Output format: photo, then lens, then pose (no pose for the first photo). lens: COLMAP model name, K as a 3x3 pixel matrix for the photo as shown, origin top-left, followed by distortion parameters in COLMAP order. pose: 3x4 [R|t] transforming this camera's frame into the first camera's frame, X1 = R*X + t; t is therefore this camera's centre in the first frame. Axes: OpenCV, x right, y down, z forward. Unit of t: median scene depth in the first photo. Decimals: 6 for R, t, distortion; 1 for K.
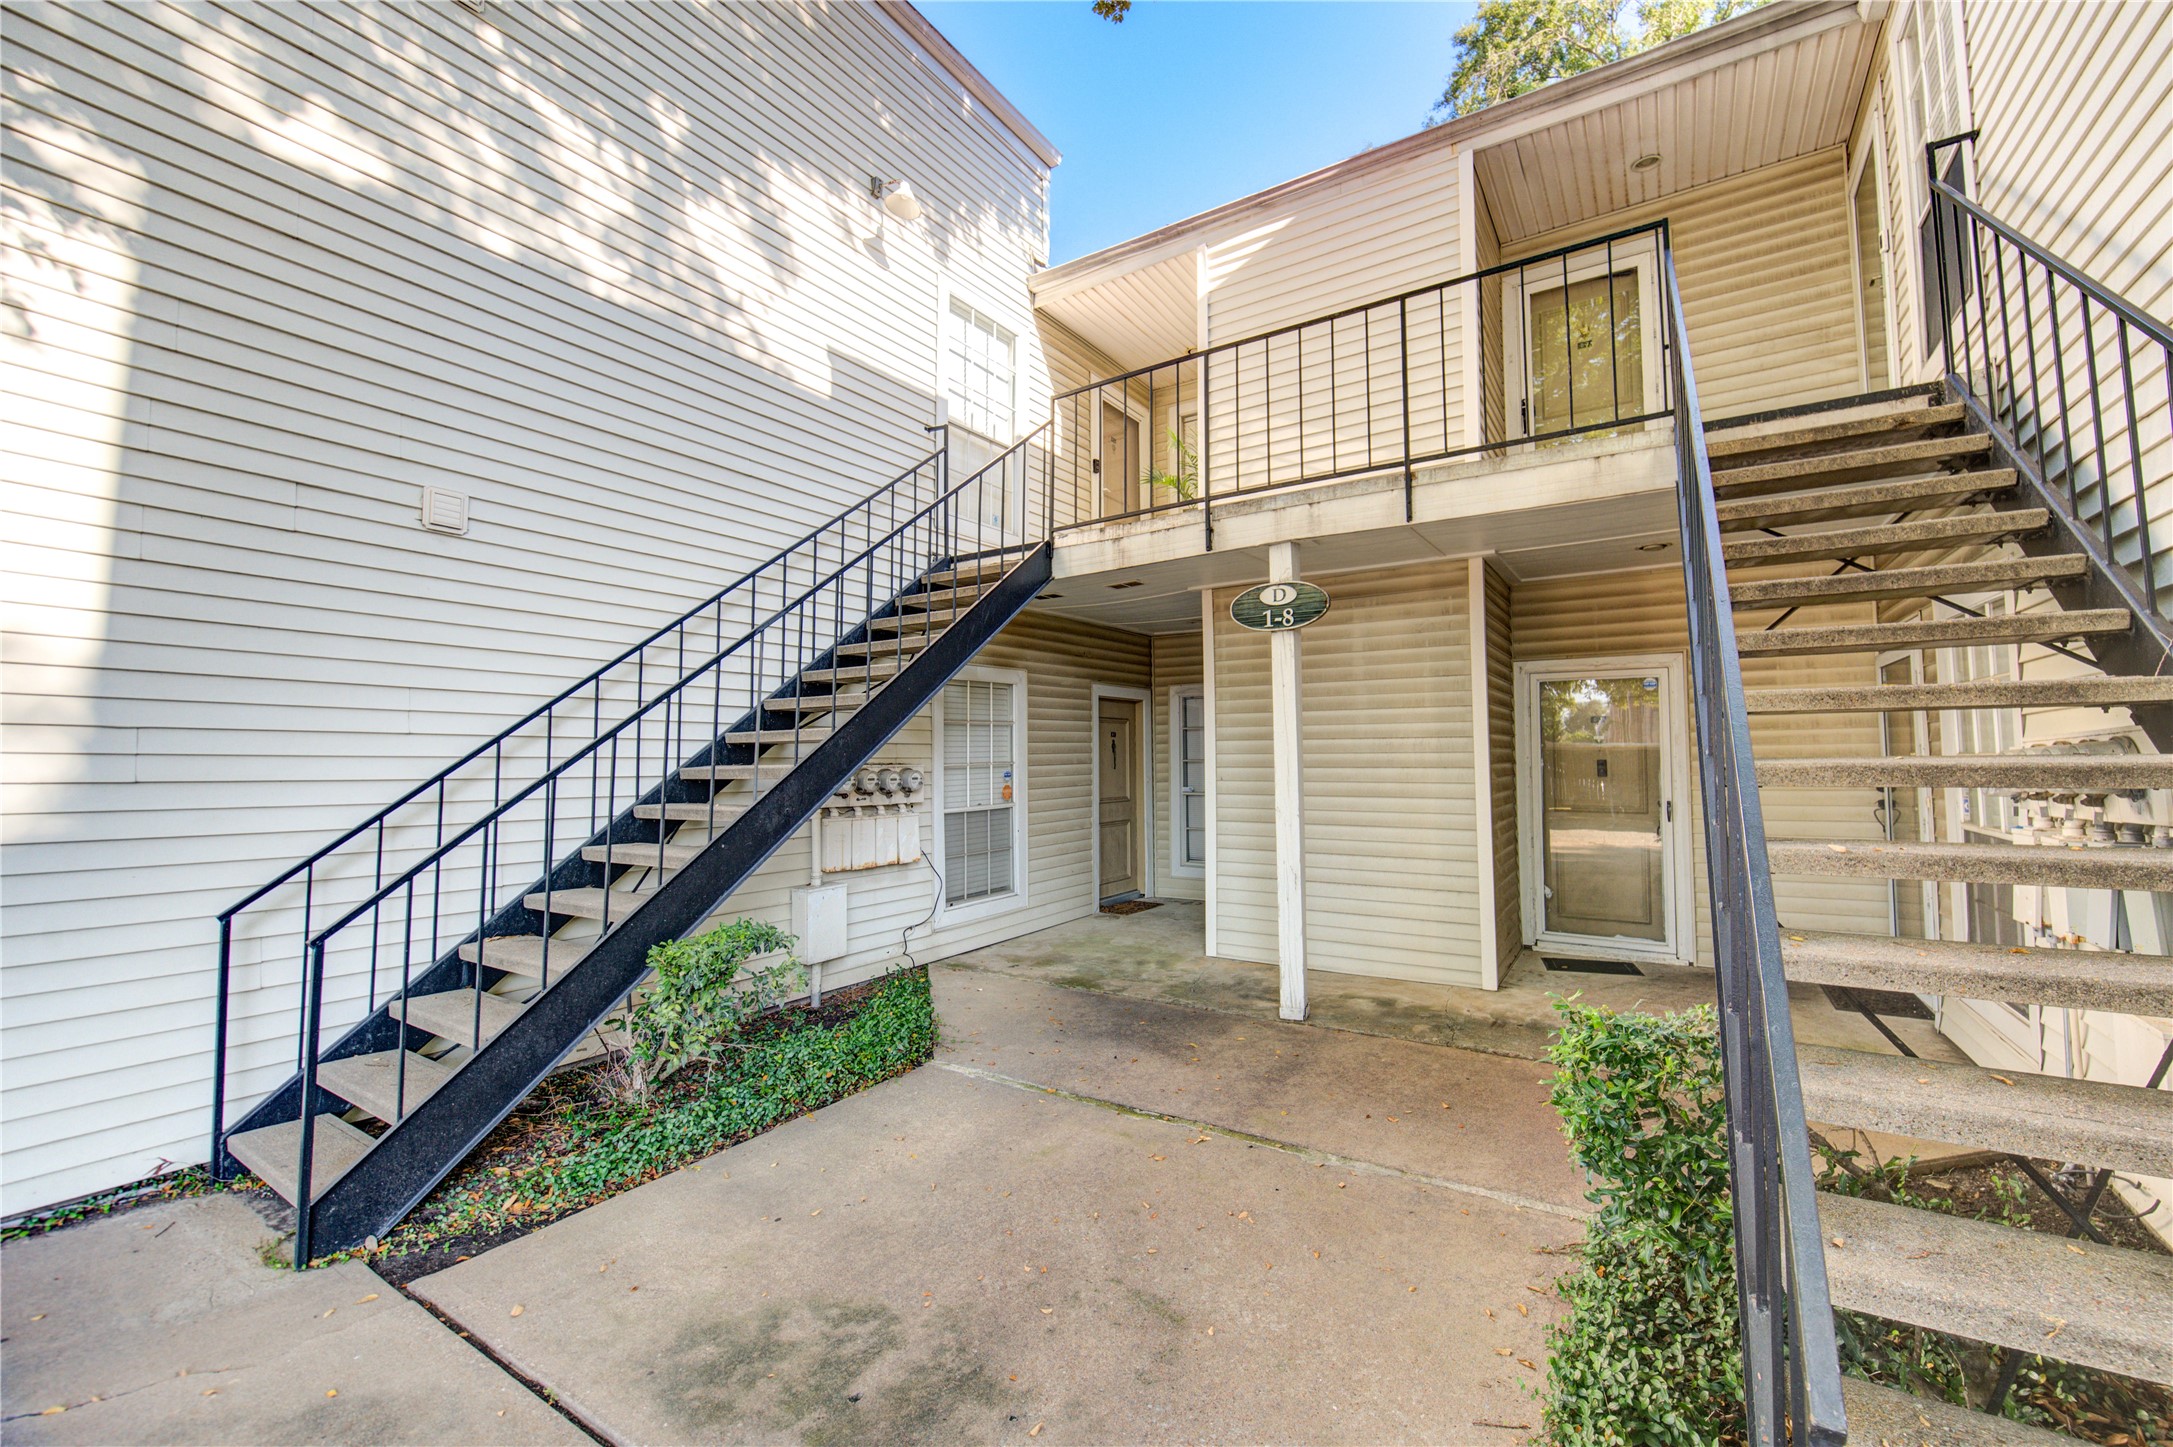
lens RADIAL K [[862.2, 0, 1108.1], [0, 862.2, 712.5], [0, 0, 1]] dist [-0.000794, -0.002828]
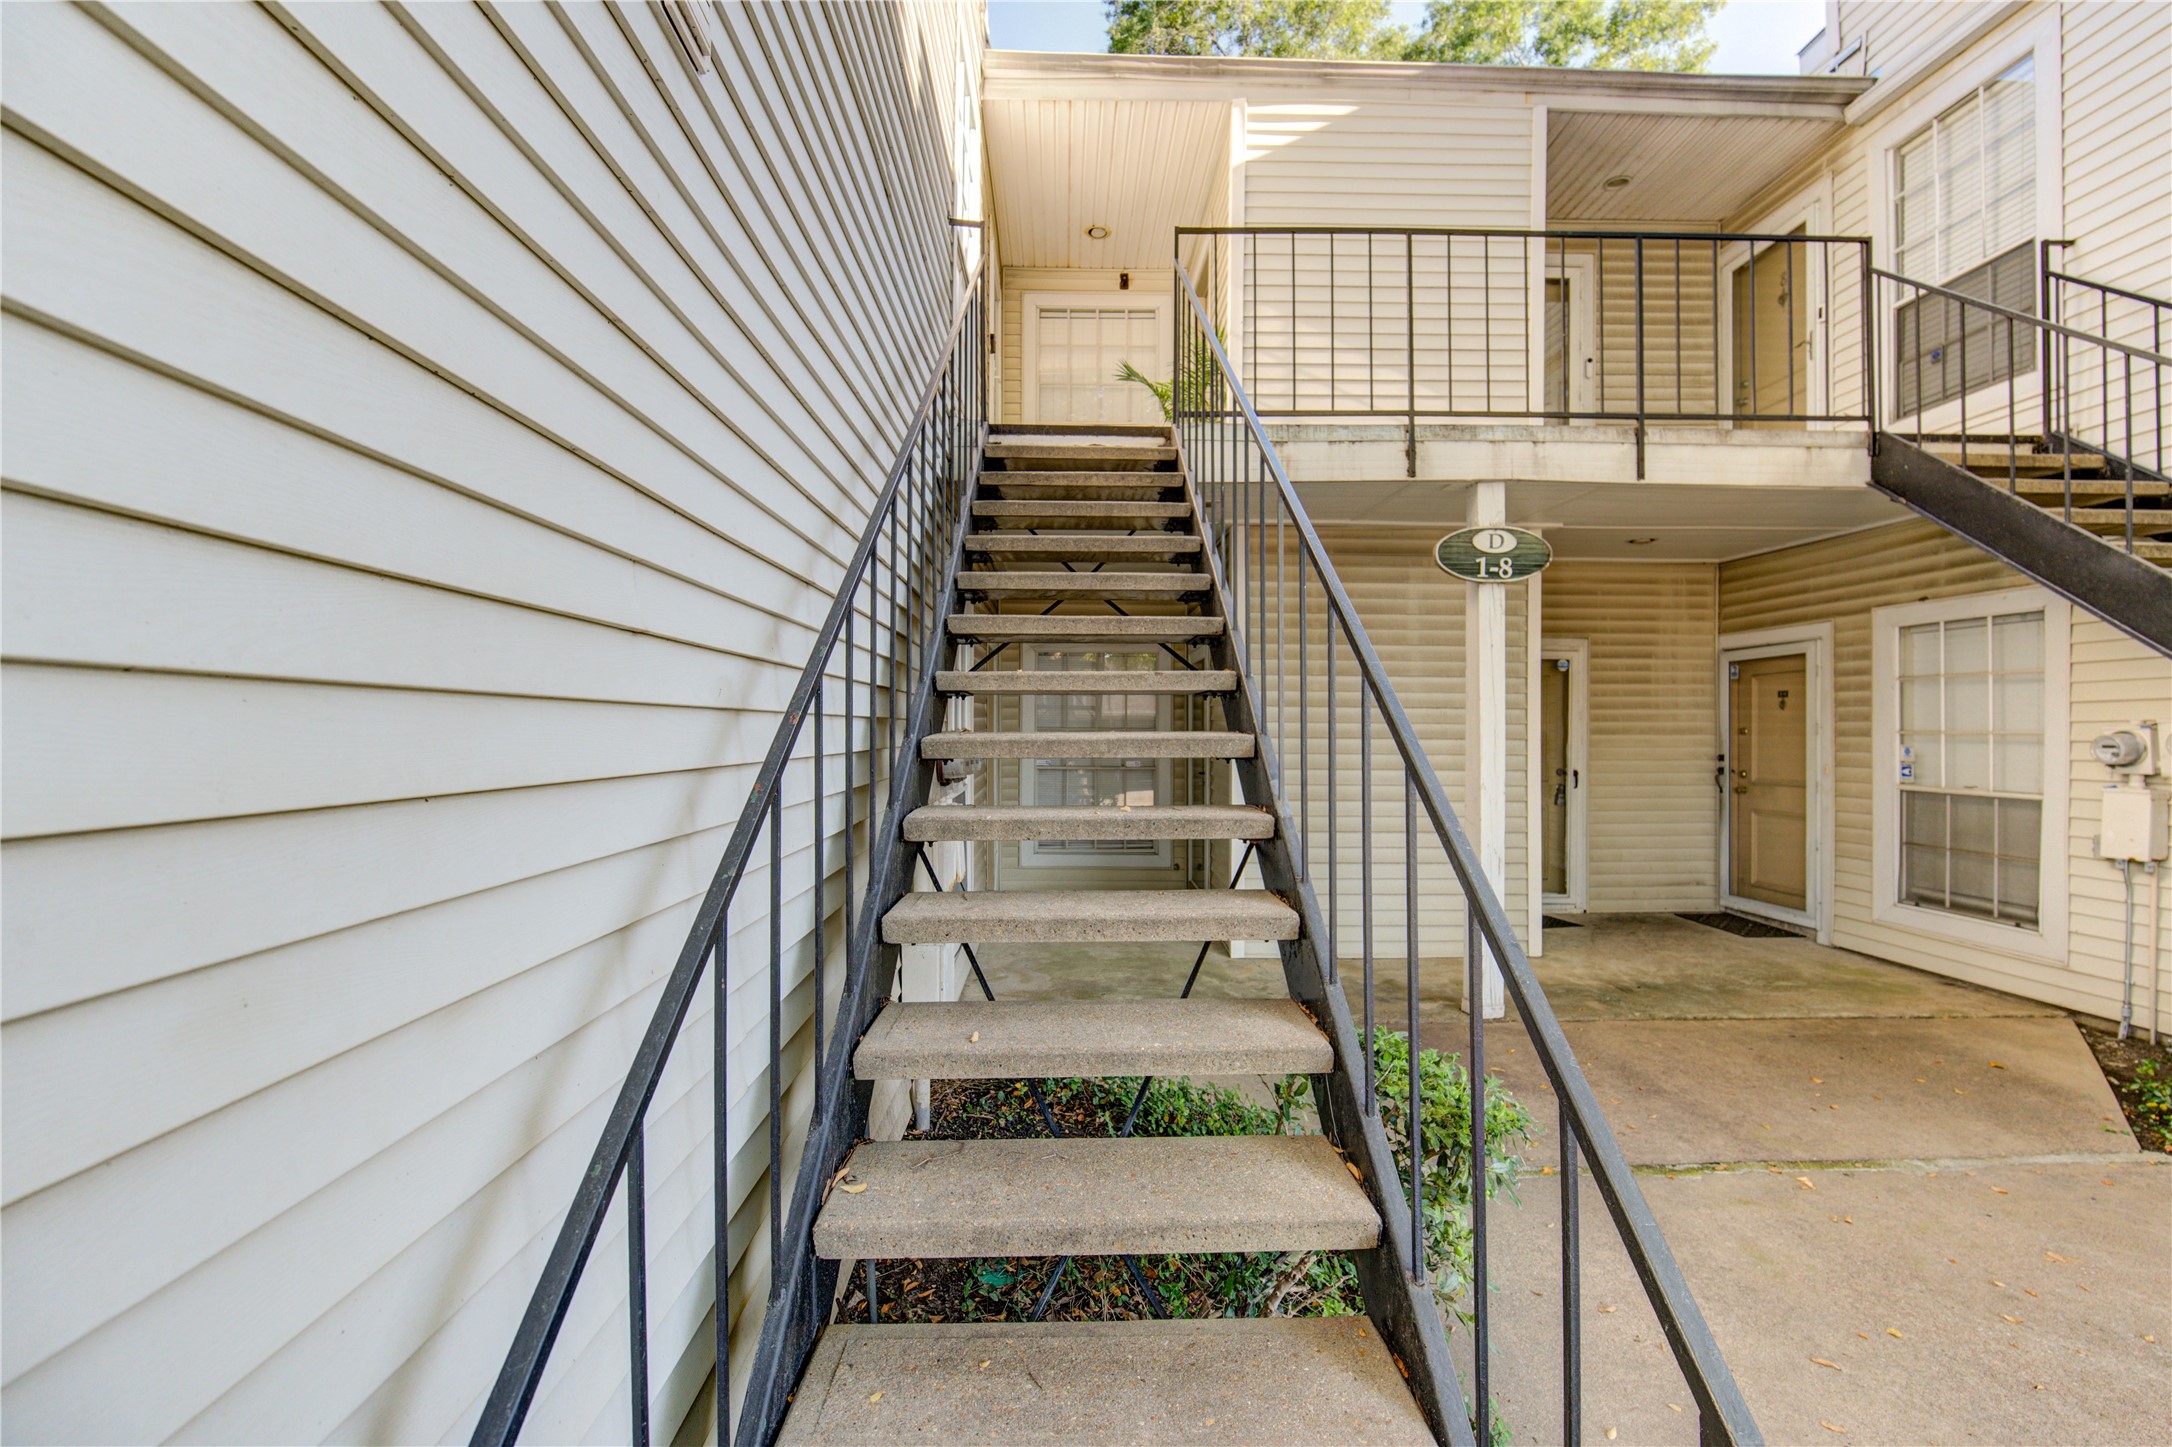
lens RADIAL K [[899.9, 0, 1115.6], [0, 899.9, 729.1], [0, 0, 1]] dist [-0.003966, -0.000760]
pose [[0.832597, 0.008809, 0.553810, -0.609722], [-0.038328, 0.998393, 0.041741, 0.029240], [-0.552552, -0.055980, 0.831596, 0.436108]]
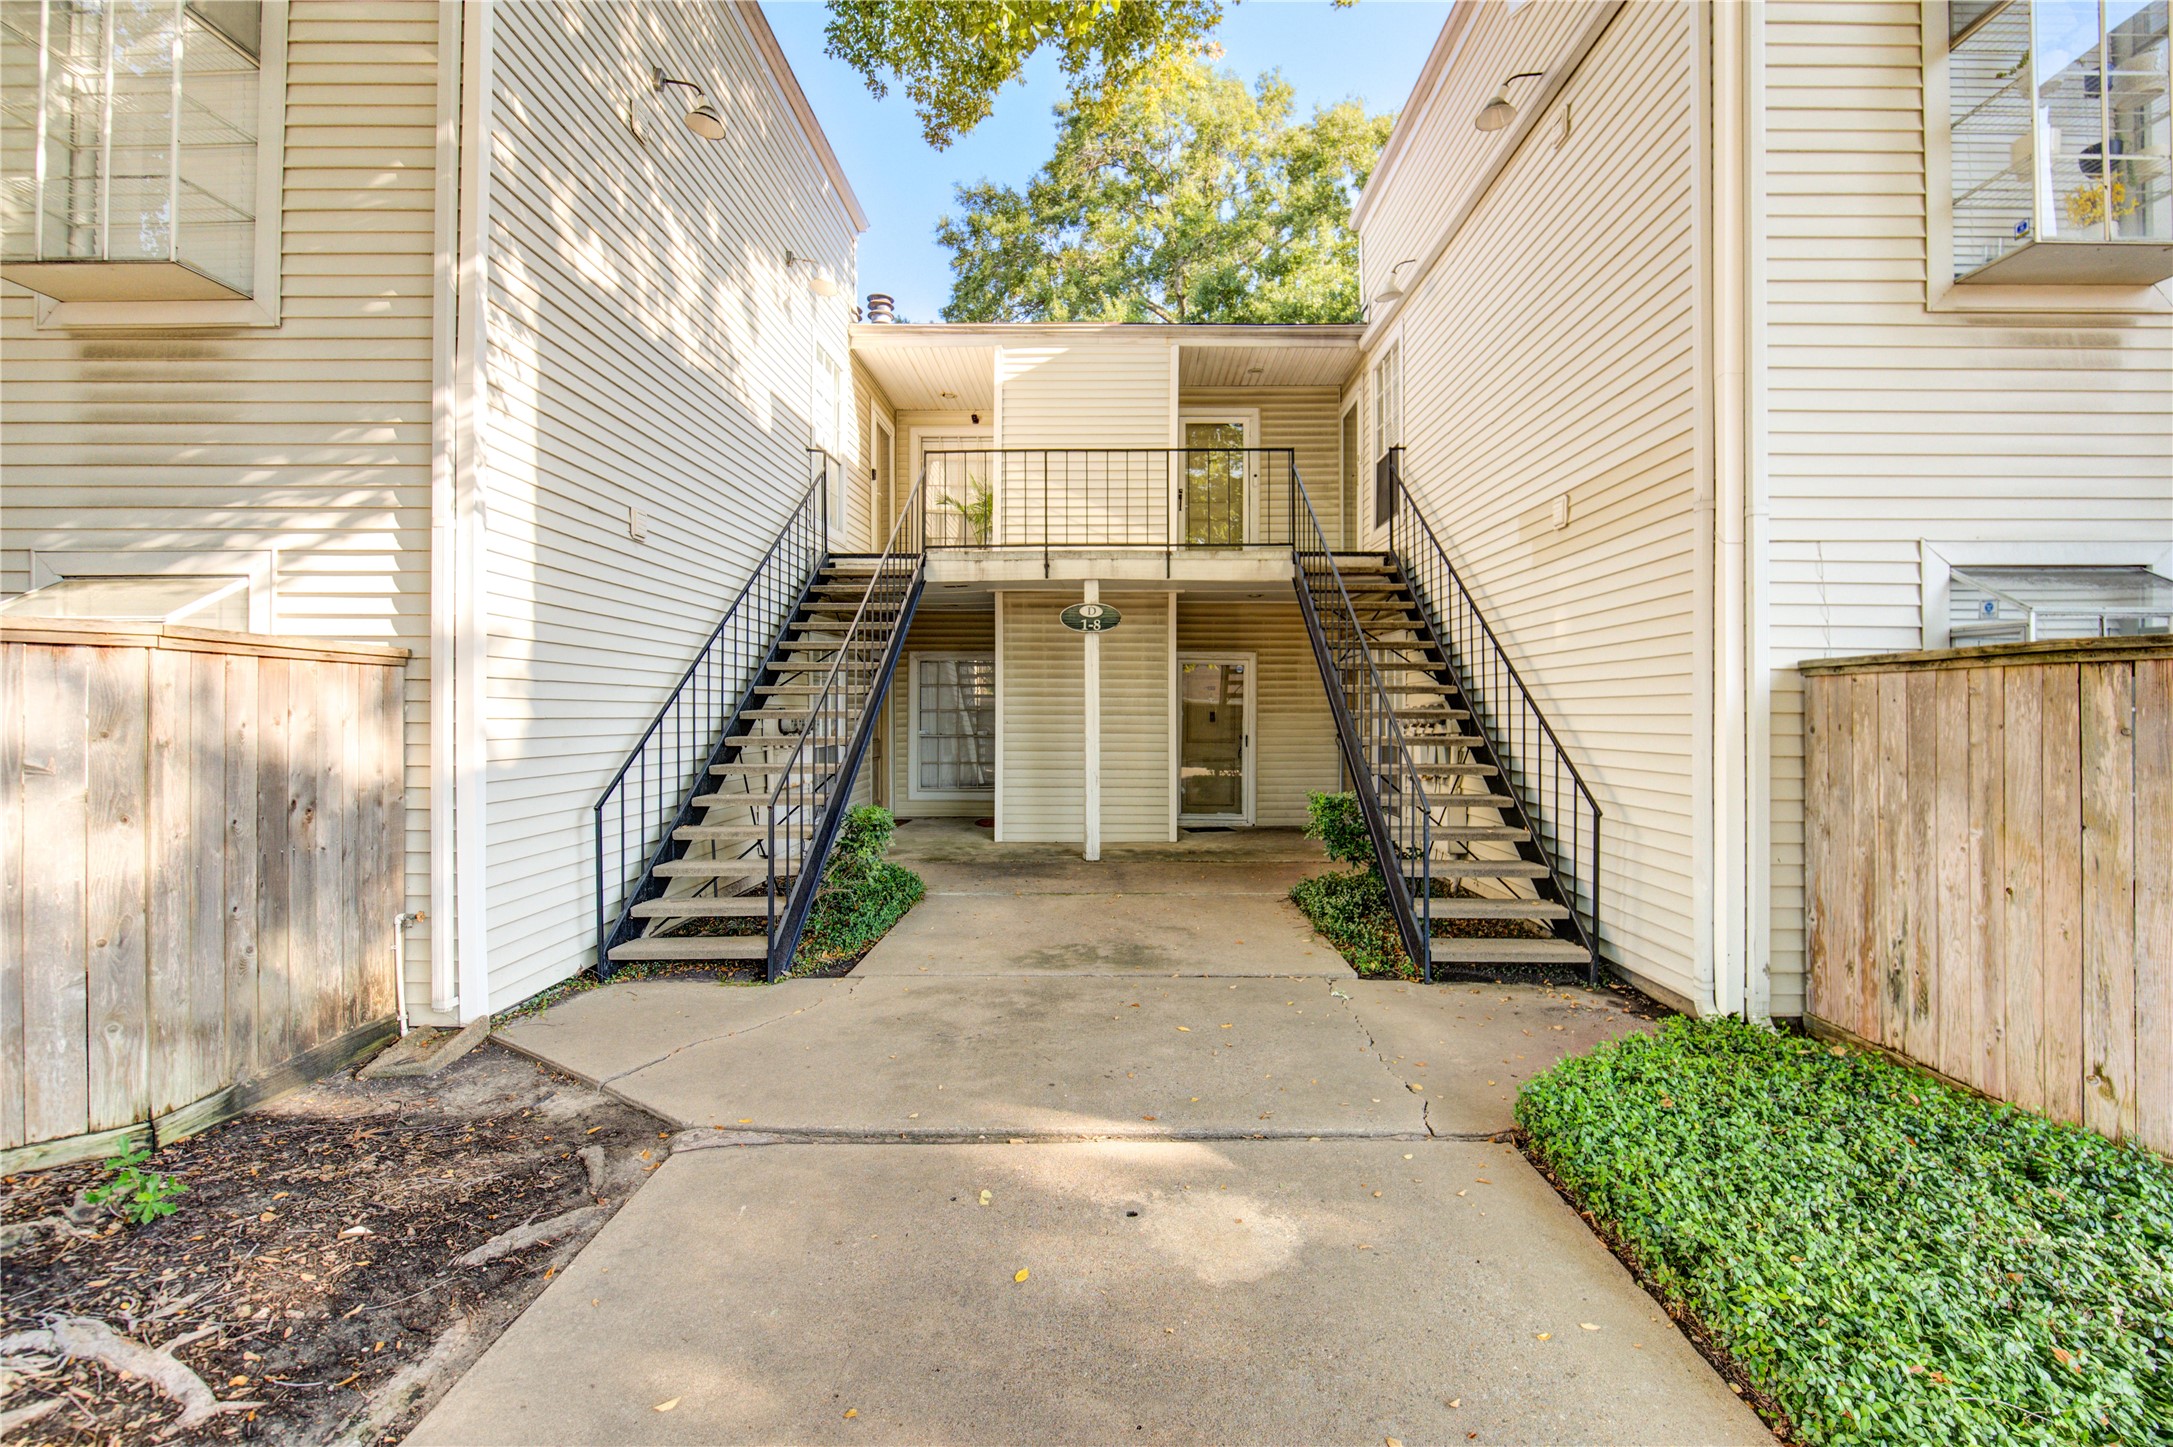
lens RADIAL K [[862.2, 0, 1108.1], [0, 862.2, 712.5], [0, 0, 1]] dist [-0.000794, -0.002828]
pose [[0.853925, 0.007215, 0.520345, -0.629946], [-0.036080, 0.998319, 0.045367, -0.016674], [-0.519143, -0.057514, 0.852750, -0.445164]]
